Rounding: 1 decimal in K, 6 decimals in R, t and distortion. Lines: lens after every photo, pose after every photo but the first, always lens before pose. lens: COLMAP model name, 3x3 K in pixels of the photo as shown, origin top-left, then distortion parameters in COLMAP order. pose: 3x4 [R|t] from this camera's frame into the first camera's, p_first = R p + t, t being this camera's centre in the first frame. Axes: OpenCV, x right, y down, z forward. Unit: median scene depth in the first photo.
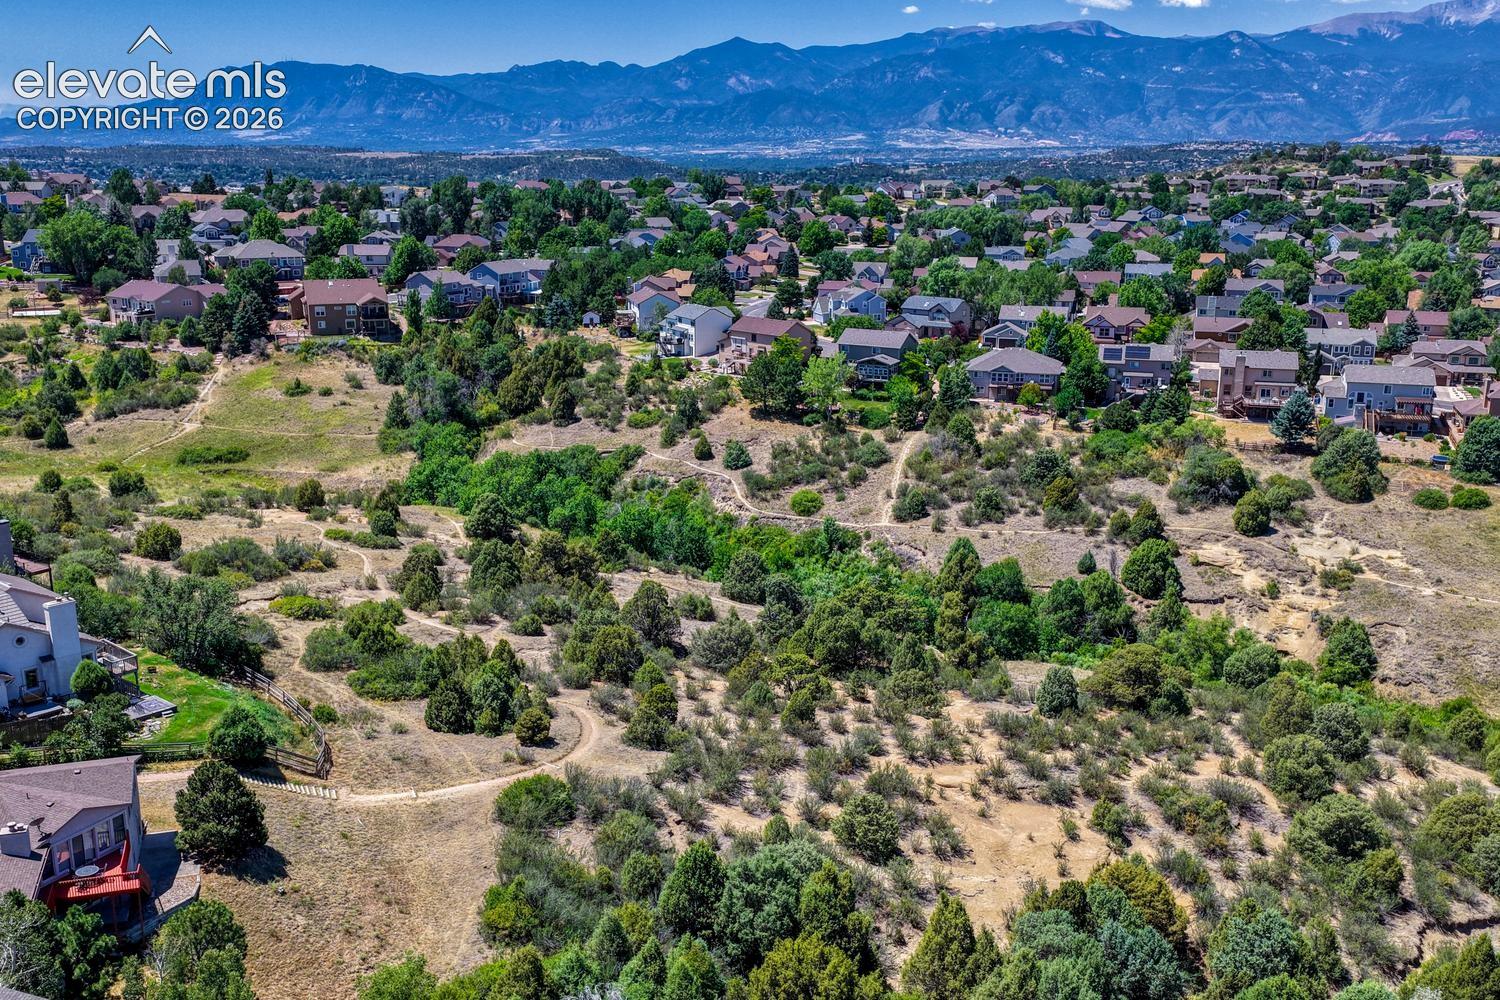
lens RADIAL K [[1454.0, 0, 750.0], [0, 1454.0, 500.0], [0, 0, 1]] dist [0.027986, -0.008245]
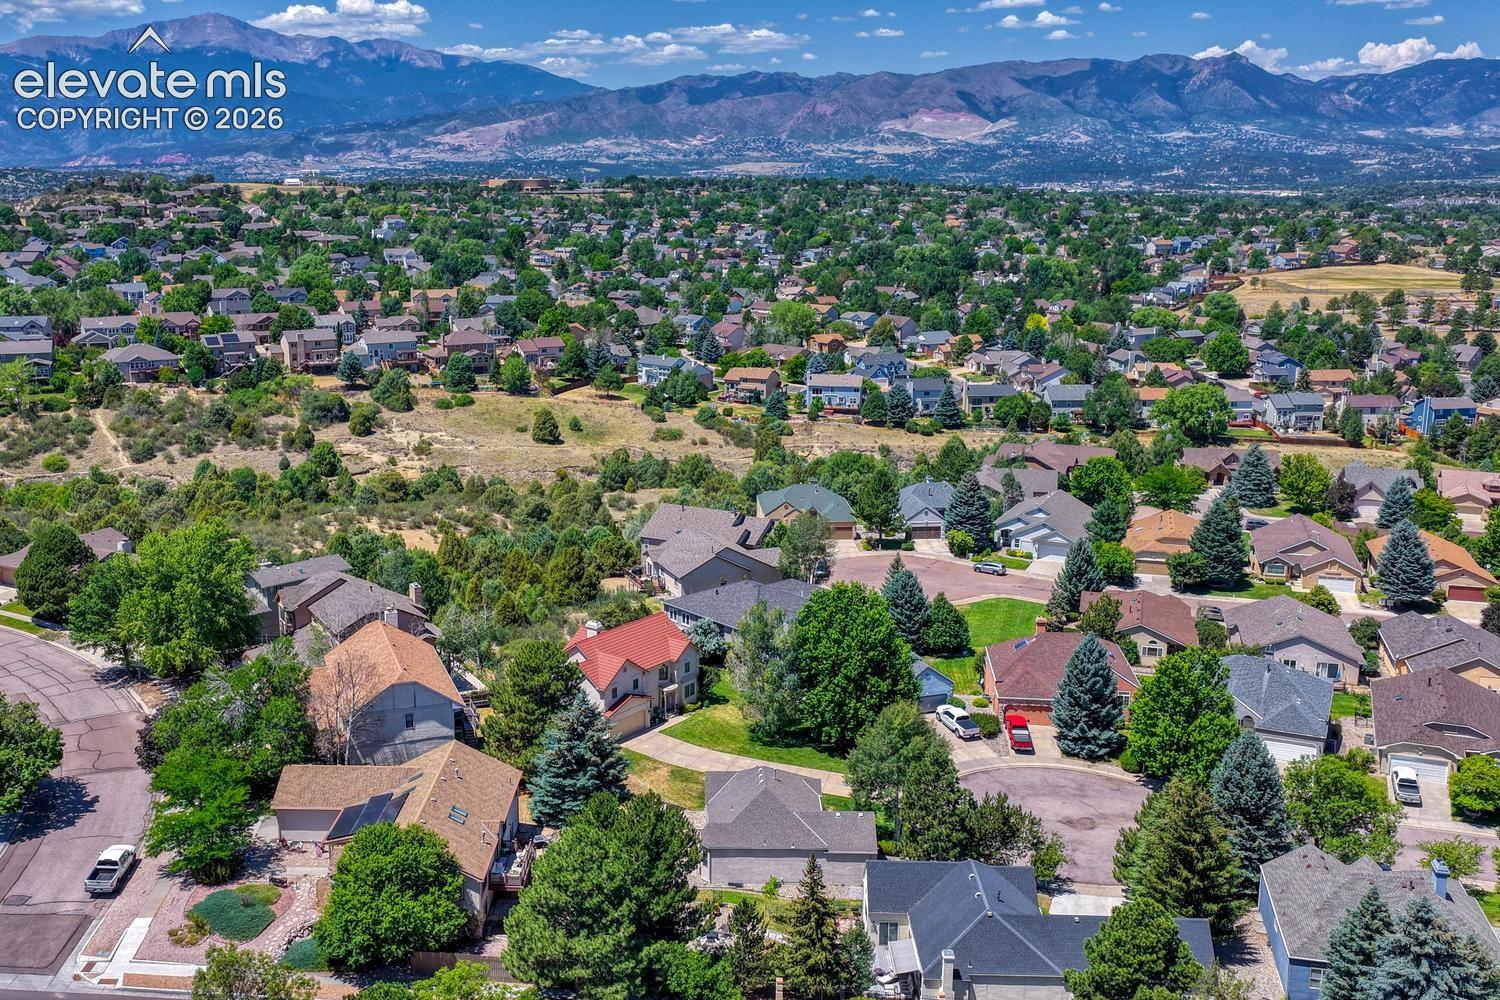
lens RADIAL K [[1454.0, 0, 750.0], [0, 1454.0, 500.0], [0, 0, 1]] dist [0.027986, -0.008245]
pose [[0.695396, -0.170596, 0.698084, -0.445353], [0.181572, 0.981606, 0.059009, 0.068741], [-0.695310, 0.085718, 0.713580, -0.395691]]
